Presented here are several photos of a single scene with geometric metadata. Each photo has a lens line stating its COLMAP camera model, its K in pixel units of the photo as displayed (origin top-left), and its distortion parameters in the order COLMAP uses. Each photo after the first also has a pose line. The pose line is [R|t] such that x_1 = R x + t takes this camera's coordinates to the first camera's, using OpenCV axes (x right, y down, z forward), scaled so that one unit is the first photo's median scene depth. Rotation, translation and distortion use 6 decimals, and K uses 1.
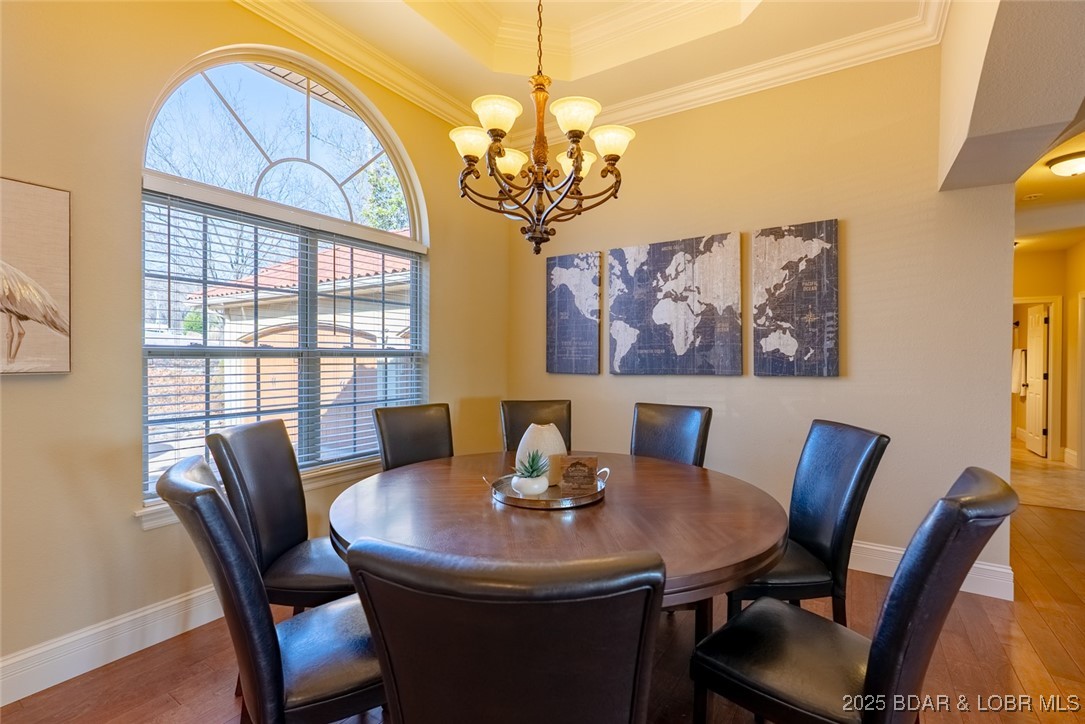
lens RADIAL K [[491.1, 0, 546.7], [0, 491.1, 359.4], [0, 0, 1]] dist [-0.007723, 0.002113]
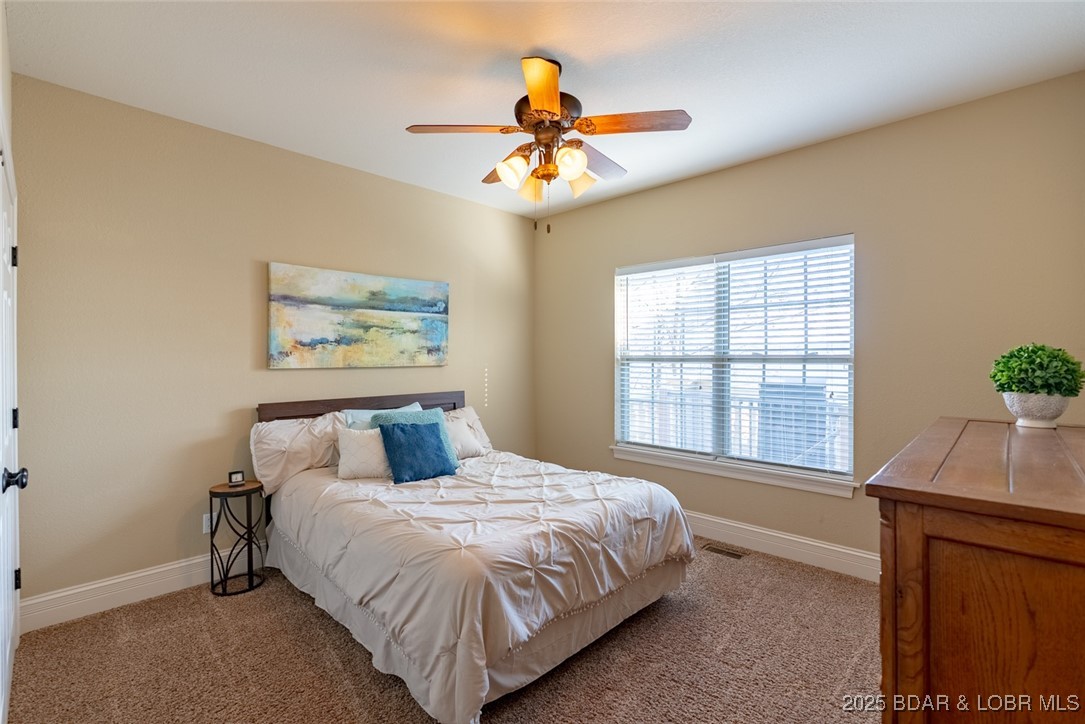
lens RADIAL K [[491.1, 0, 539.5], [0, 491.1, 359.0], [0, 0, 1]] dist [-0.007723, 0.002113]
pose [[-0.200194, 0.003557, -0.979750, 0.701186], [-0.004548, 0.999979, 0.004560, -0.016163], [0.979746, 0.005369, -0.200174, 0.754476]]
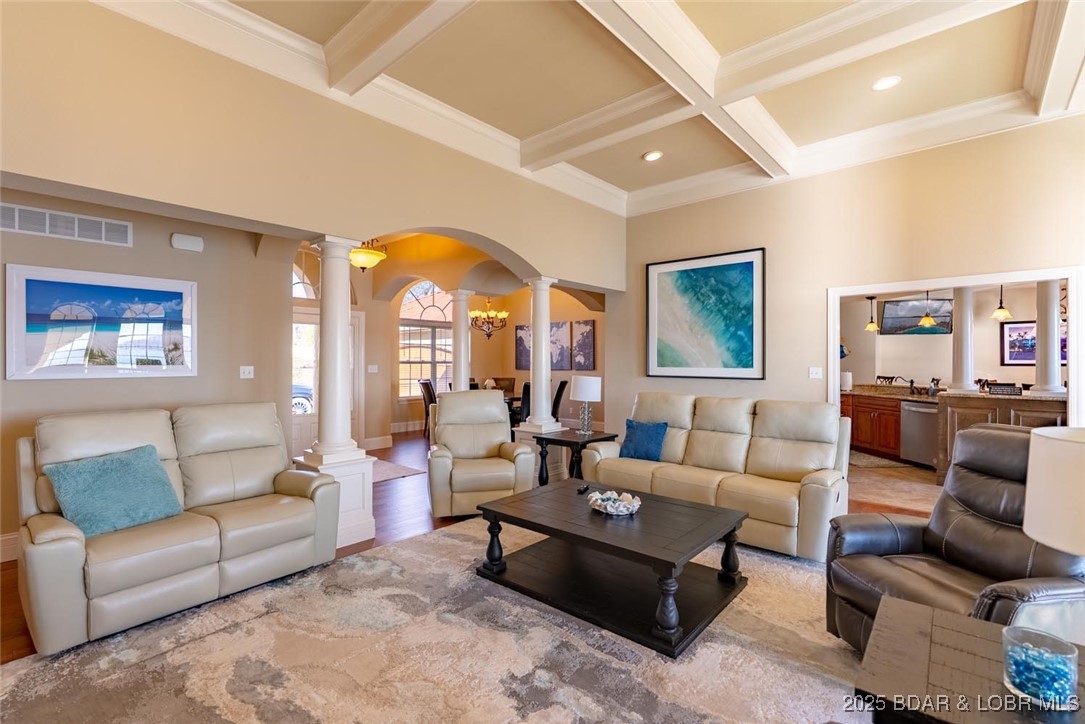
lens RADIAL K [[491.1, 0, 540.1], [0, 491.1, 360.7], [0, 0, 1]] dist [-0.007723, 0.002113]
pose [[0.984640, -0.000115, -0.174595, 0.773307], [-0.000899, 0.999983, -0.005728, -0.005561], [0.174592, 0.005797, 0.984624, -2.059023]]
